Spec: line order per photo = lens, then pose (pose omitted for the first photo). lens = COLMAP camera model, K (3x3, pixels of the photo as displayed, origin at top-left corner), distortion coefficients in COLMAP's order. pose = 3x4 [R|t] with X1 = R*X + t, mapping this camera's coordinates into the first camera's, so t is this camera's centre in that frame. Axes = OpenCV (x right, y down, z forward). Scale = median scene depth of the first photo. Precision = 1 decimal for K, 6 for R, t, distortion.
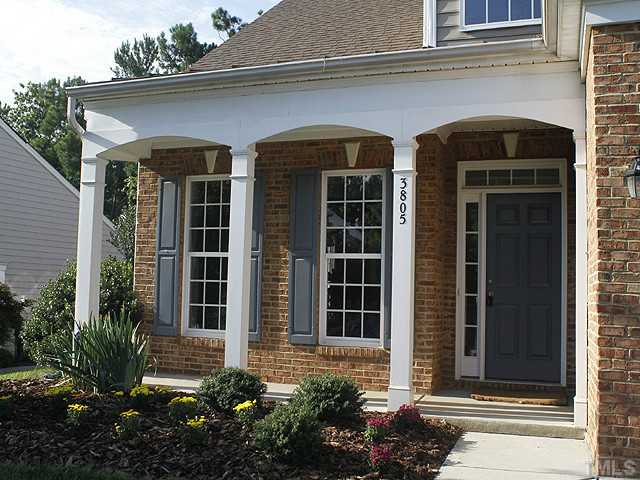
lens RADIAL K [[412.3, 0, 320.0], [0, 412.3, 240.0], [0, 0, 1]] dist [-0.009950, -0.001152]
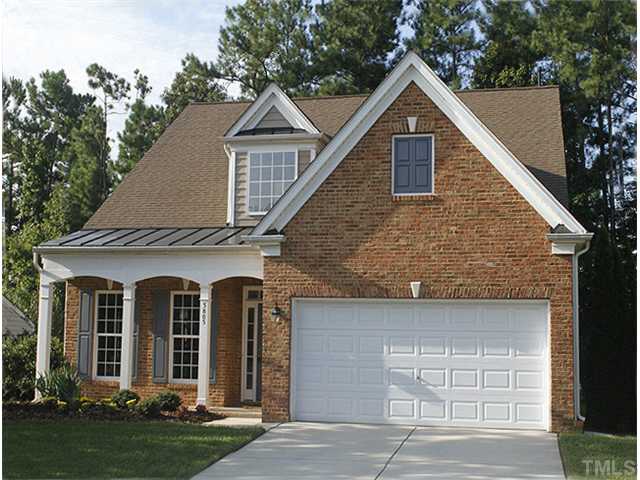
lens RADIAL K [[881.0, 0, 320.0], [0, 881.0, 240.0], [0, 0, 1]] dist [-0.006385, -0.081615]
pose [[0.997924, 0.003207, 0.064321, 0.417609], [-0.003614, 0.999974, 0.006203, -0.420702], [-0.064300, -0.006423, 0.997910, -2.997357]]
